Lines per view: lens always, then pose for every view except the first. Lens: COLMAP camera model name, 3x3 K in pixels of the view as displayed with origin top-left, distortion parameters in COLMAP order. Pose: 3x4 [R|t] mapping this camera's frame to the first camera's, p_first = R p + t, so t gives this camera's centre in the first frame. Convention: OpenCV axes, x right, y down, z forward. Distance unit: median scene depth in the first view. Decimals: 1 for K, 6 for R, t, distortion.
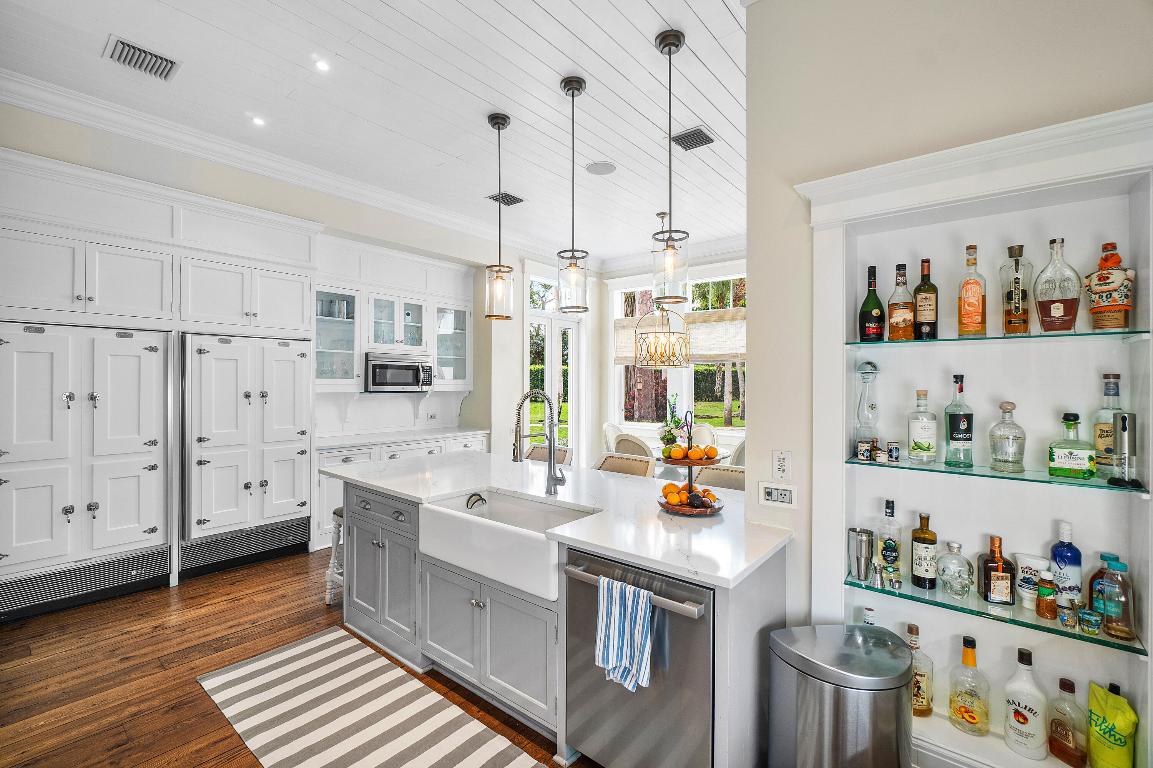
lens RADIAL K [[506.4, 0, 576.5], [0, 506.4, 384.0], [0, 0, 1]] dist [0.000307, 0.000024]
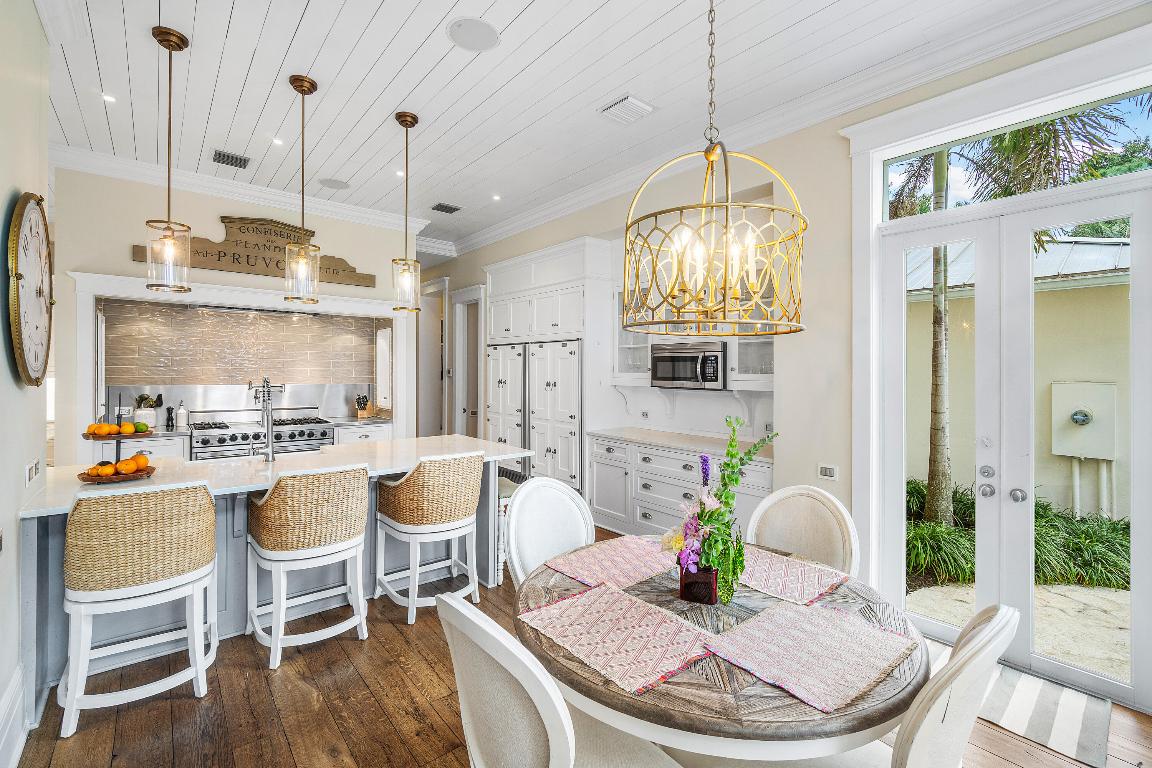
lens RADIAL K [[503.8, 0, 573.3], [0, 503.8, 365.3], [0, 0, 1]] dist [0.000487, 0.000250]
pose [[-0.188697, -0.009331, -0.981991, 0.573147], [-0.010019, 0.999921, -0.007576, -0.015431], [0.981984, 0.008409, -0.188776, 1.077851]]
